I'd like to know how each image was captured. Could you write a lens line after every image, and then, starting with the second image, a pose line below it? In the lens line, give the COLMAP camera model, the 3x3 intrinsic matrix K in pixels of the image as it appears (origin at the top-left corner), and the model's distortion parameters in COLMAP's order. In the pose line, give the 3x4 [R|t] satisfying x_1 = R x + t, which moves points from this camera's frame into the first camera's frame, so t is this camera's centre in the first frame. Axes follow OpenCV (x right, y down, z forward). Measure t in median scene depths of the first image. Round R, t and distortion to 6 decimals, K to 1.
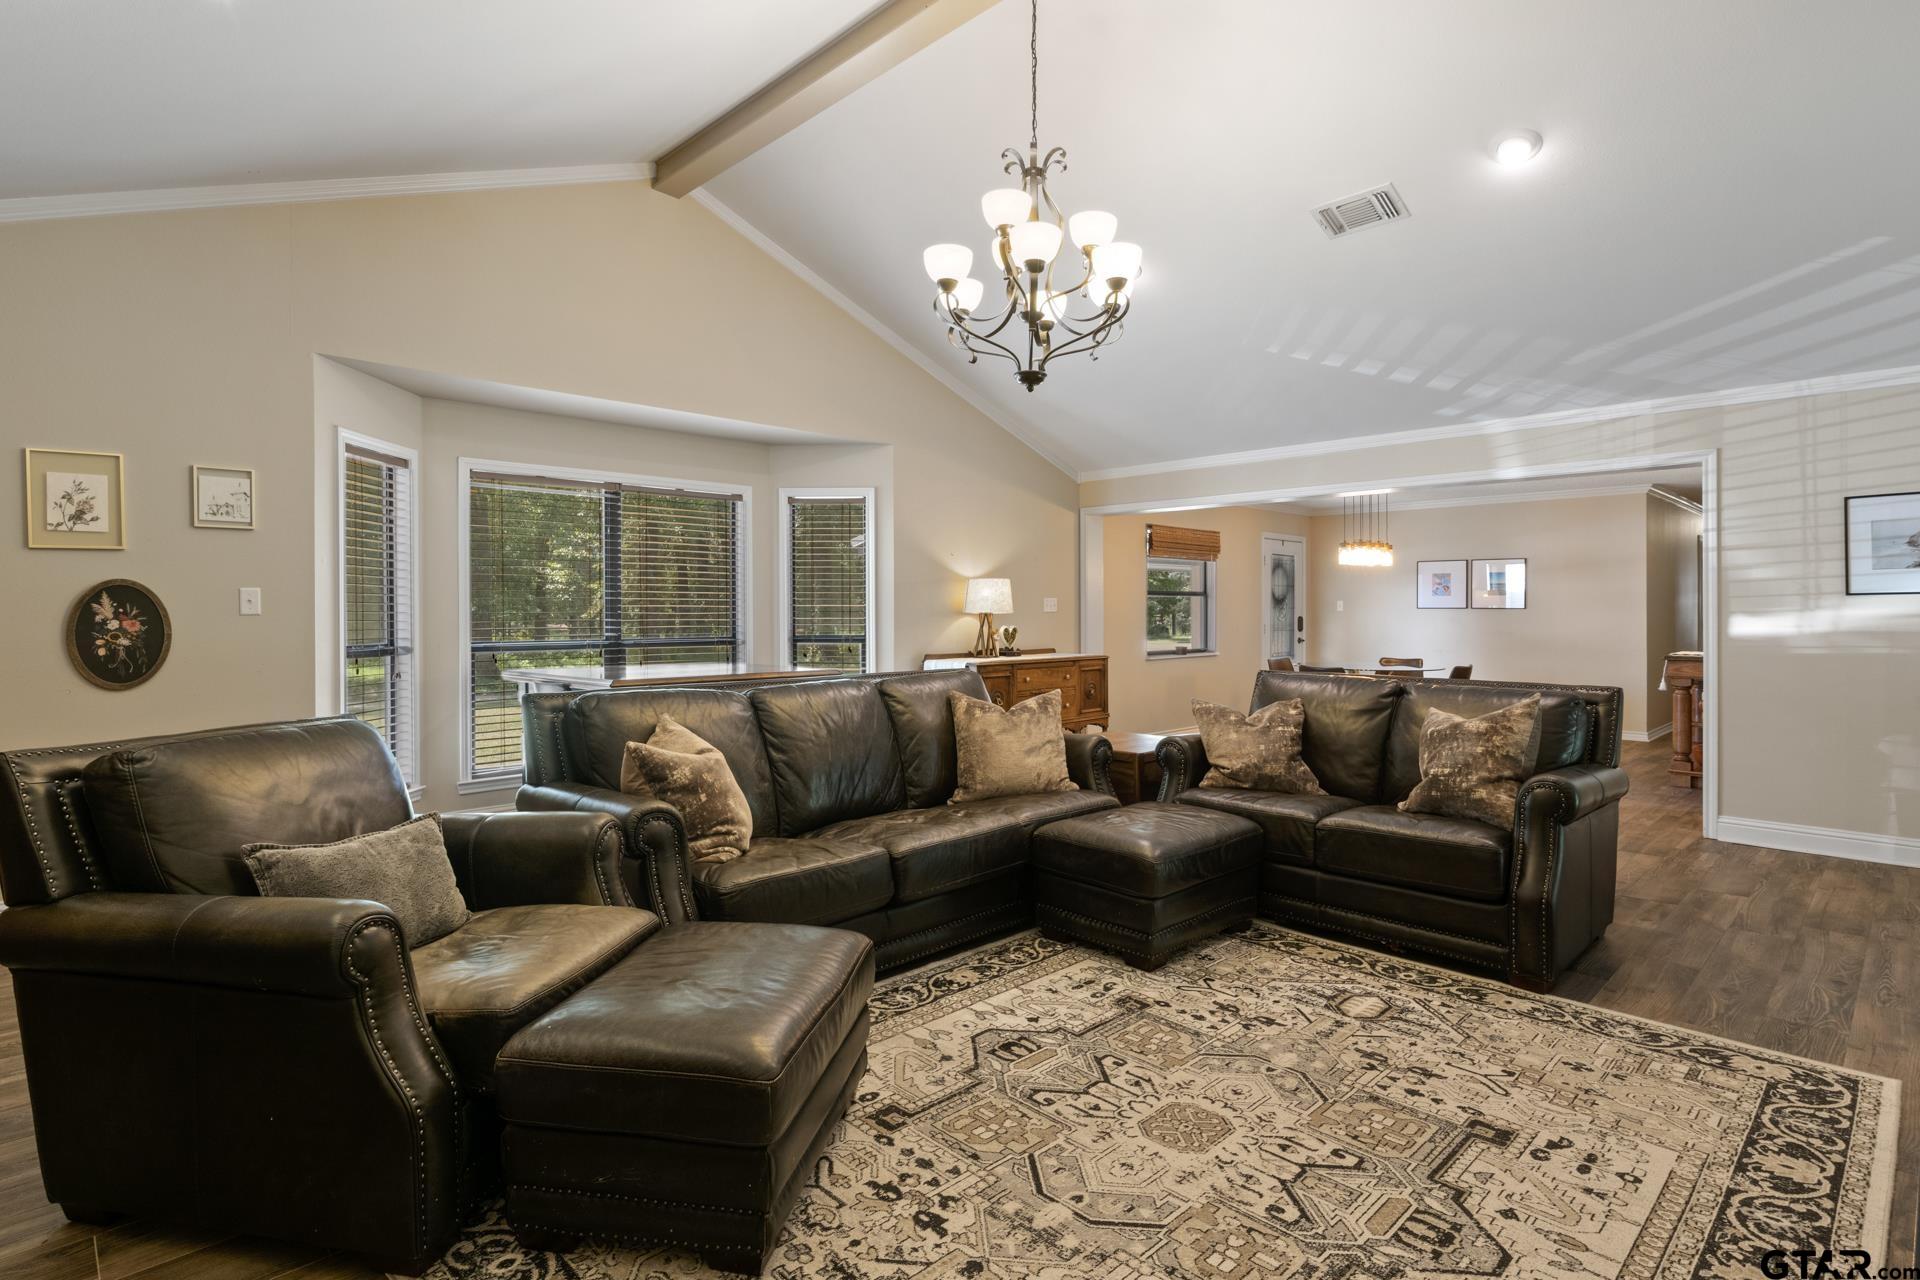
lens RADIAL K [[966.4, 0, 973.5], [0, 966.4, 627.5], [0, 0, 1]] dist [-0.002771, -0.001348]
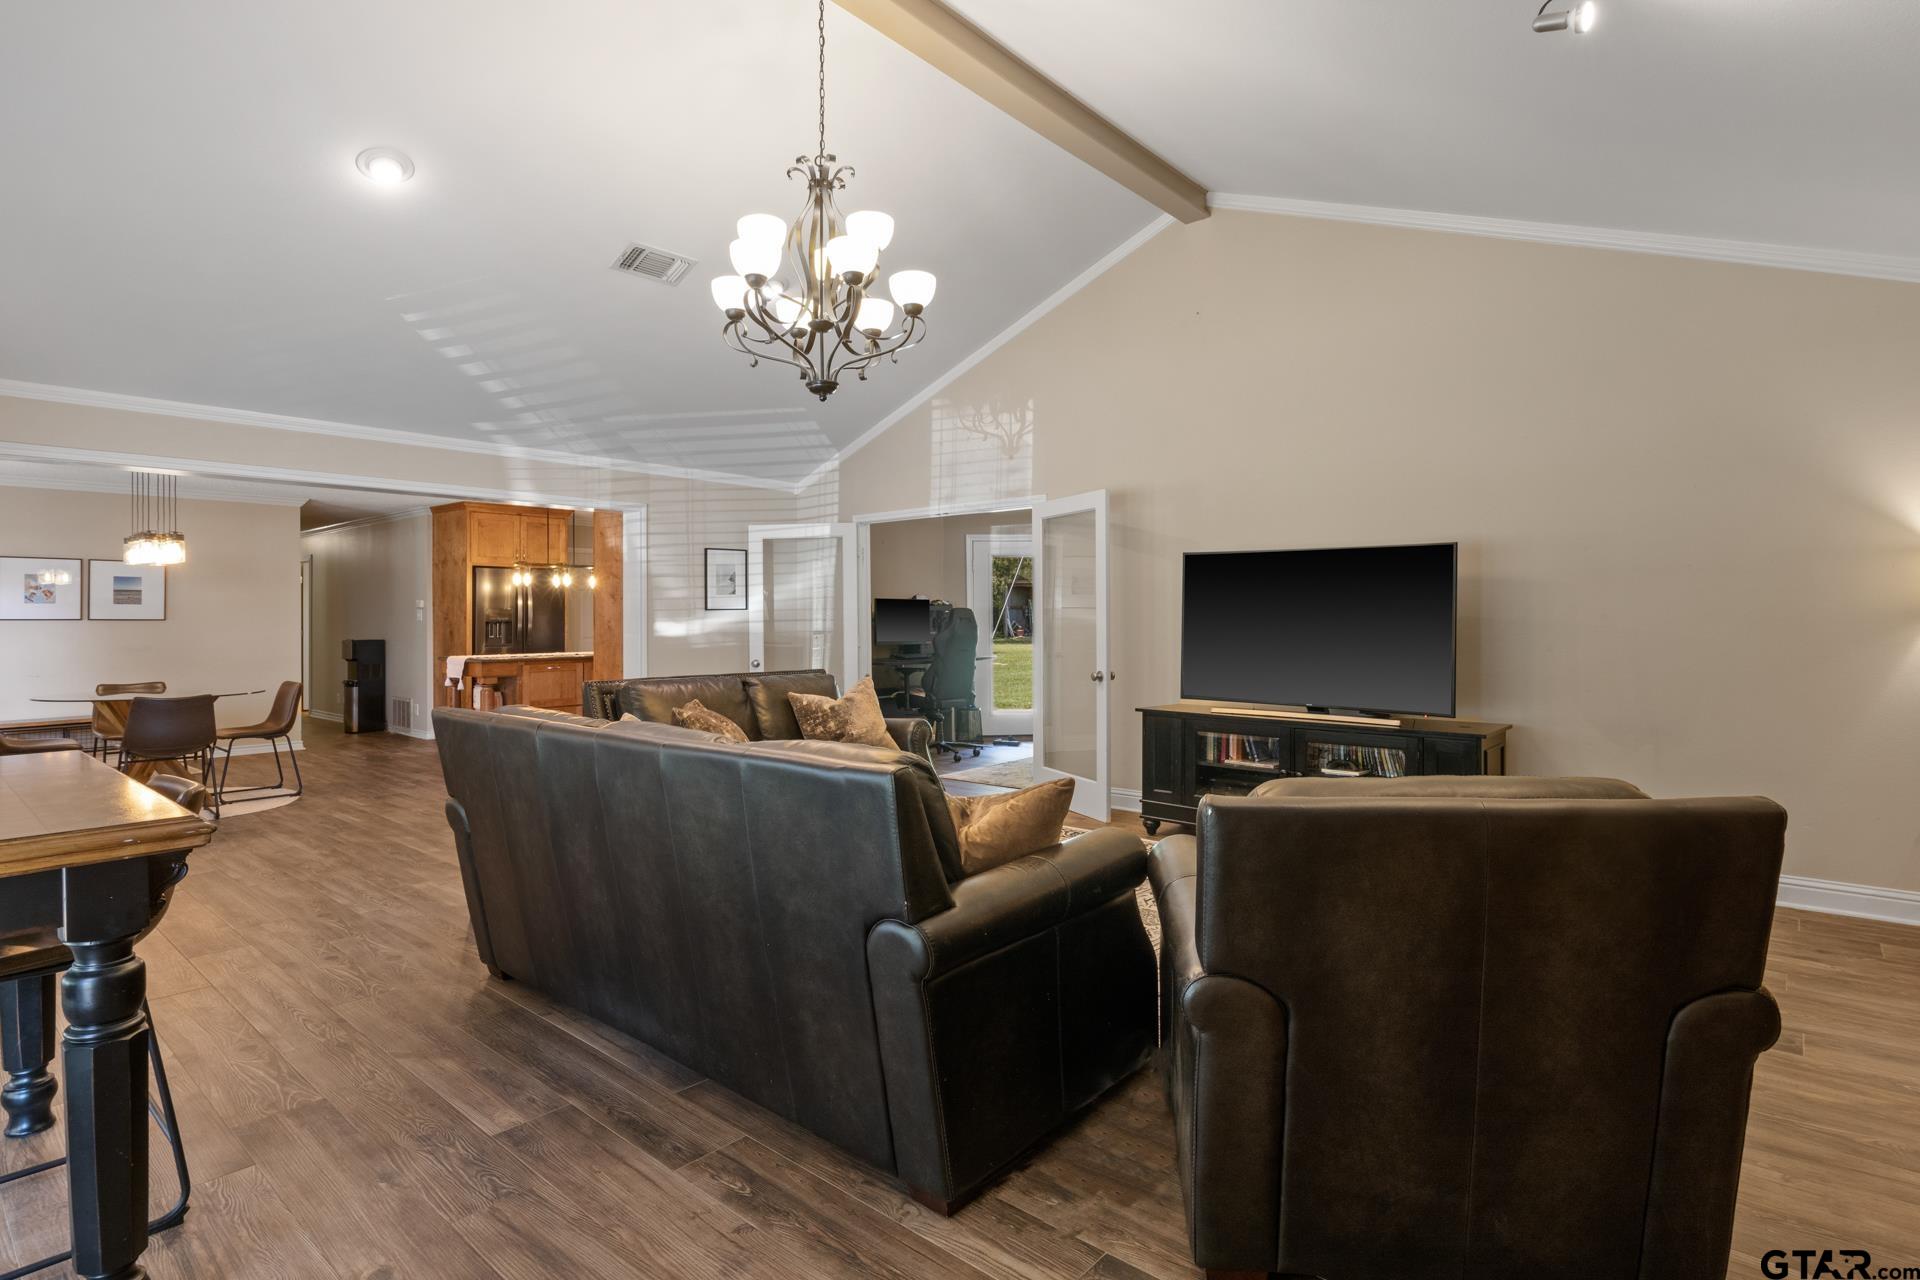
lens RADIAL K [[966.4, 0, 976.1], [0, 966.4, 631.8], [0, 0, 1]] dist [-0.002771, -0.001348]
pose [[-0.088002, -0.009196, 0.996078, -0.635142], [0.020856, 0.999721, 0.011072, -0.004762], [-0.995902, 0.021748, -0.087786, 0.617660]]
